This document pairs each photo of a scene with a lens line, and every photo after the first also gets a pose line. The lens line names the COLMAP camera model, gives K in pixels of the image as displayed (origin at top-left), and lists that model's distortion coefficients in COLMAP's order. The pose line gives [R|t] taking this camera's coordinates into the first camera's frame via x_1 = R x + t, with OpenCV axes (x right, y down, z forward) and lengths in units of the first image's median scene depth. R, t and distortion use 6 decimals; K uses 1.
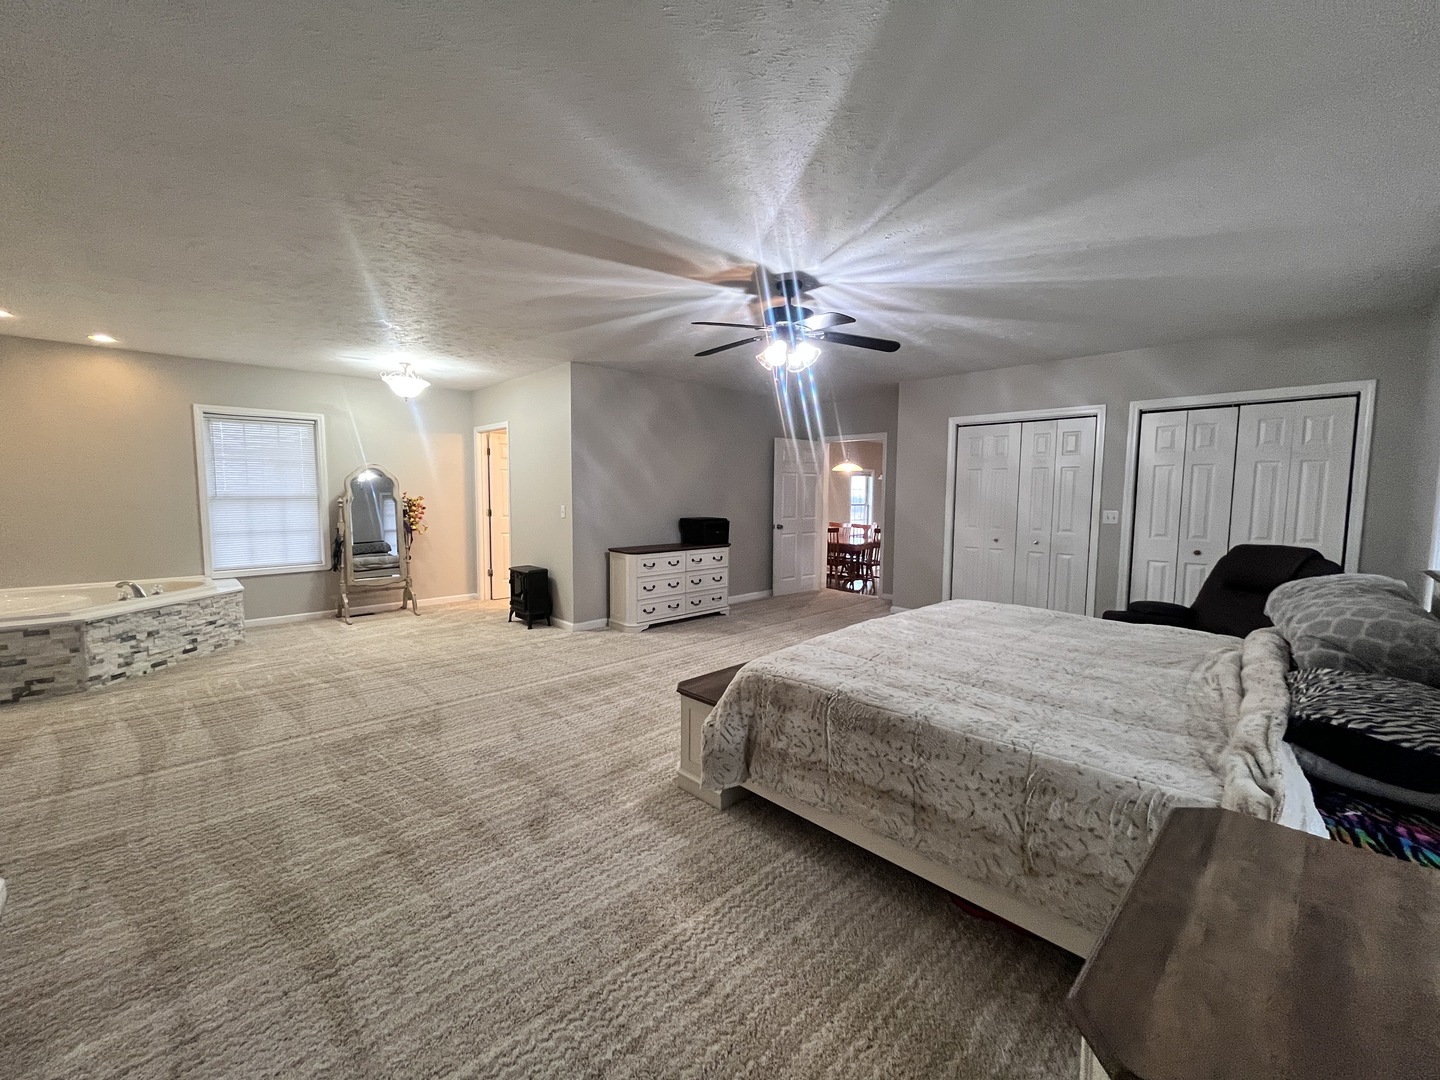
lens RADIAL K [[584.1, 0, 712.1], [0, 584.1, 538.2], [0, 0, 1]] dist [-0.003444, 0.000373]
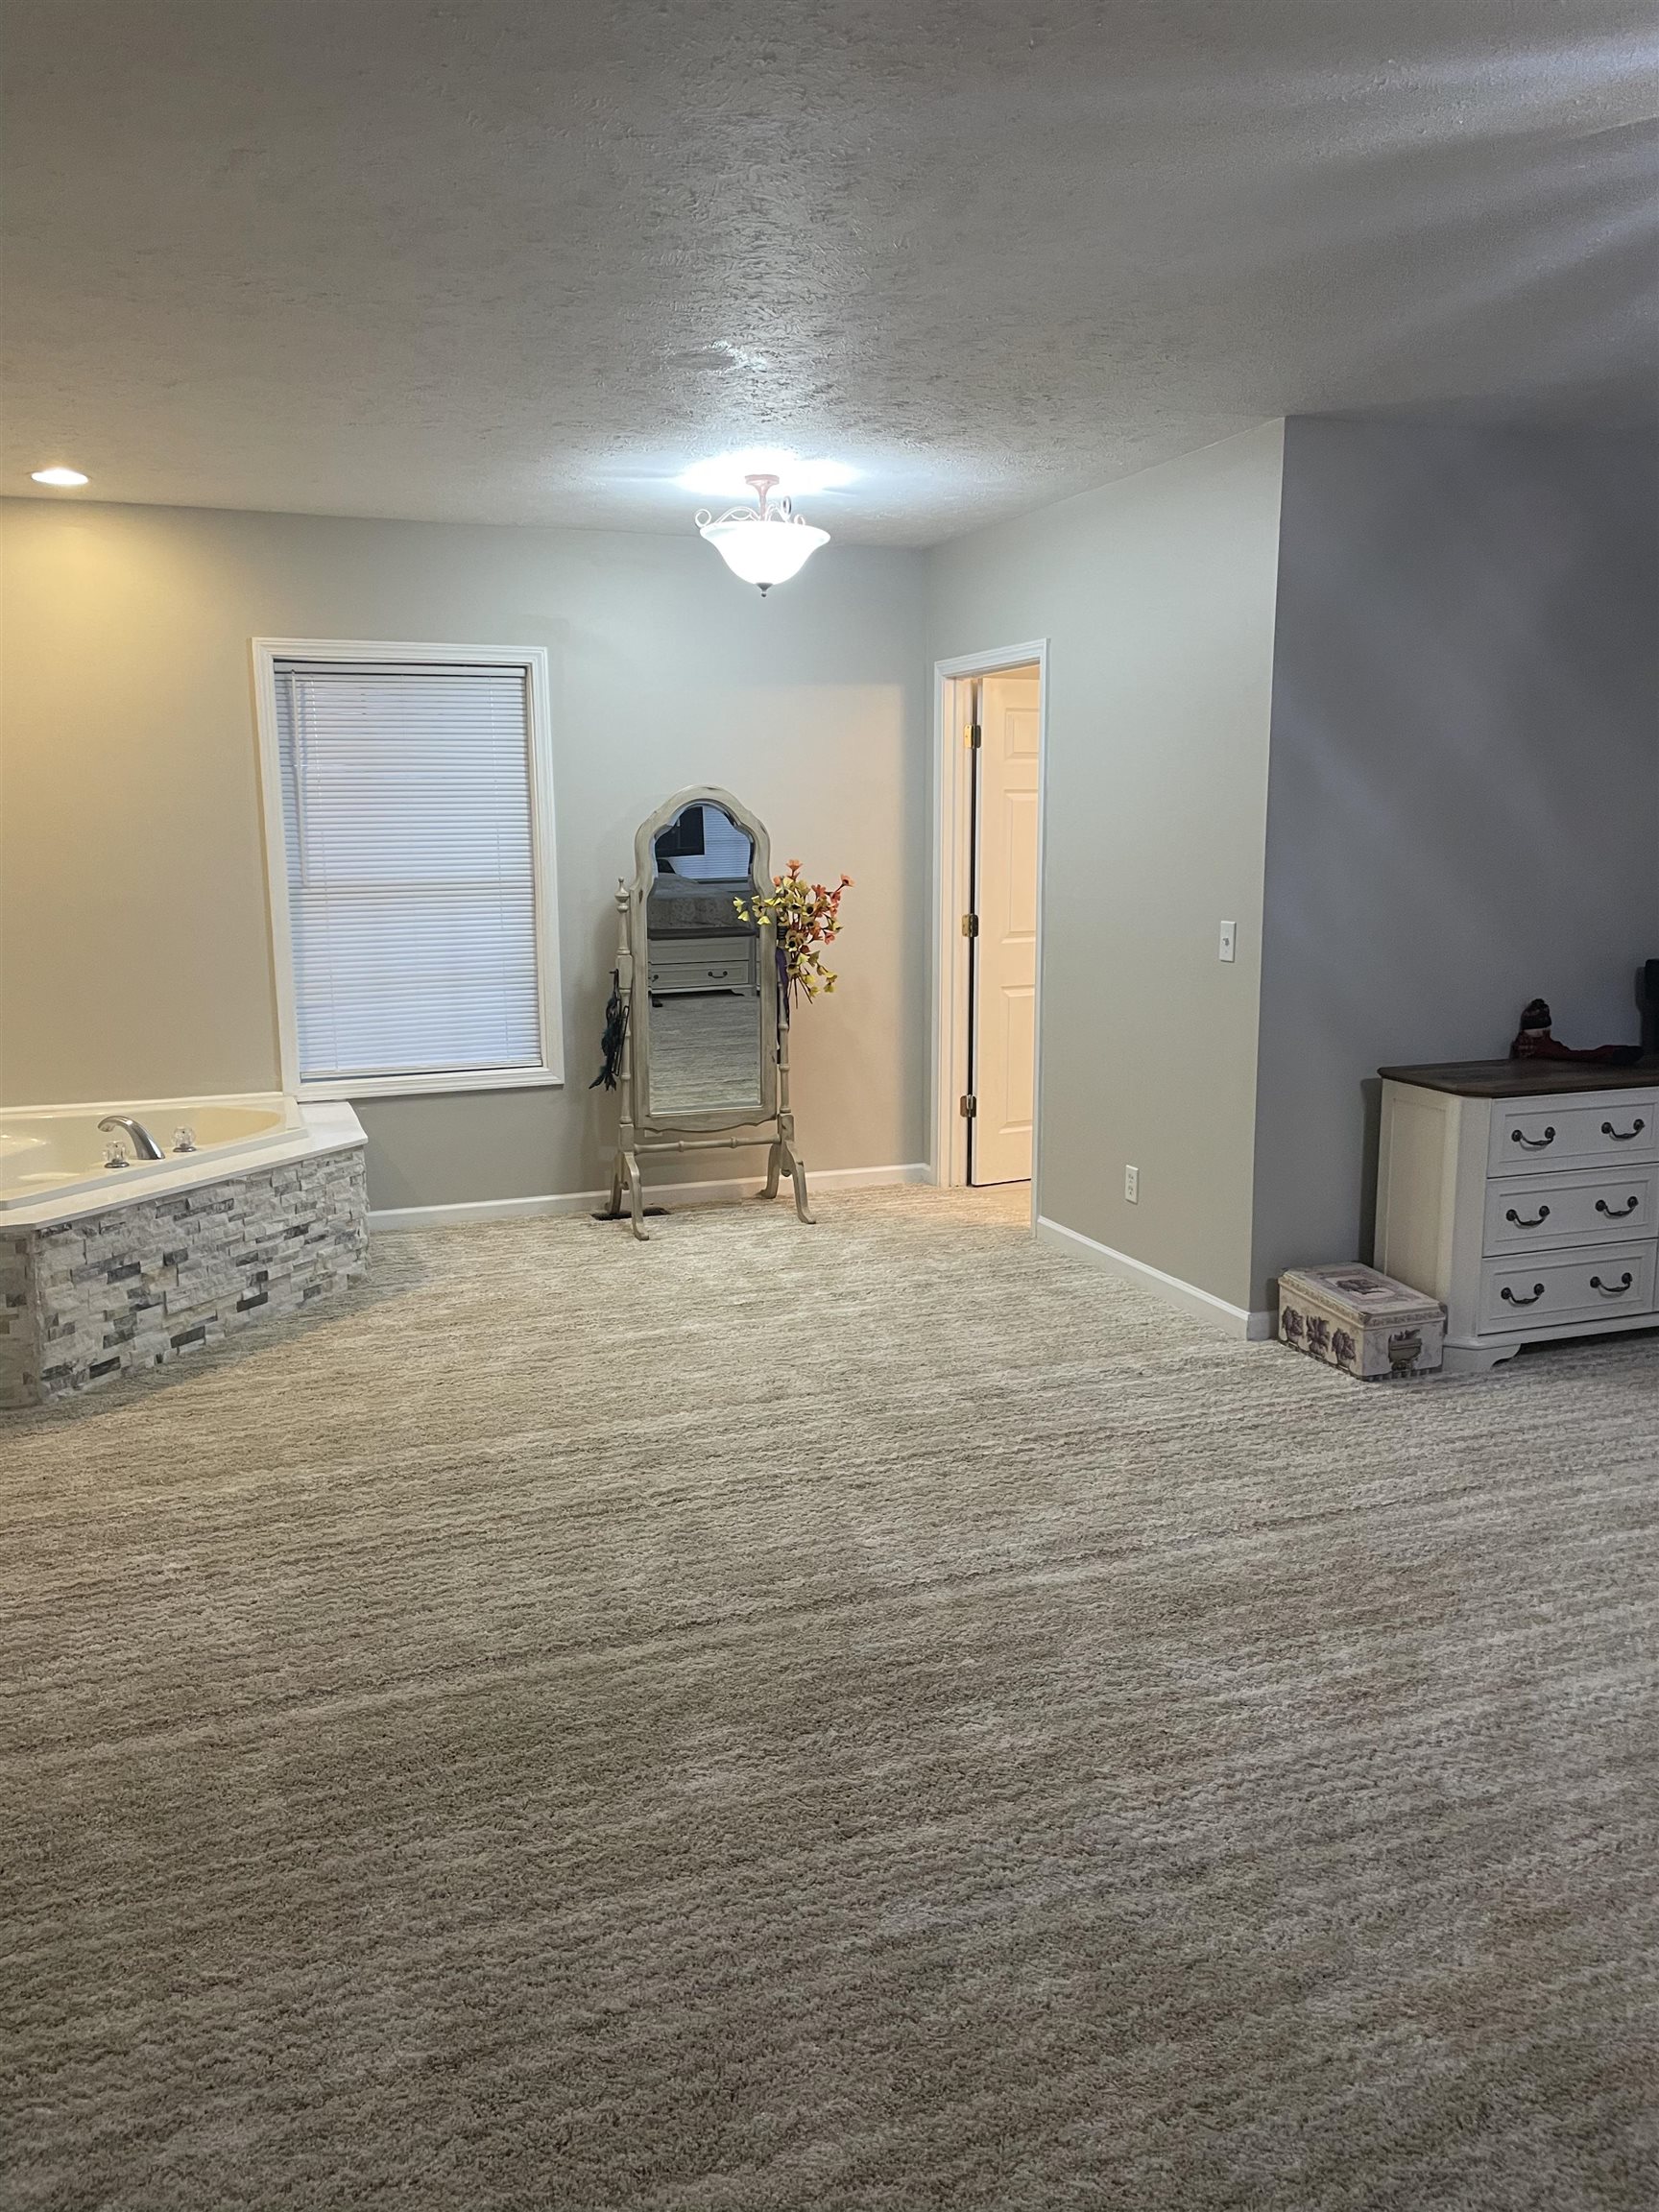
lens RADIAL K [[1690.1, 0, 827.3], [0, 1690.1, 1098.5], [0, 0, 1]] dist [0.089812, -0.121440]
pose [[0.916760, 0.053919, -0.395782, -0.117236], [-0.020414, 0.995877, 0.088387, -0.047058], [0.398916, -0.072950, 0.914081, 0.139896]]
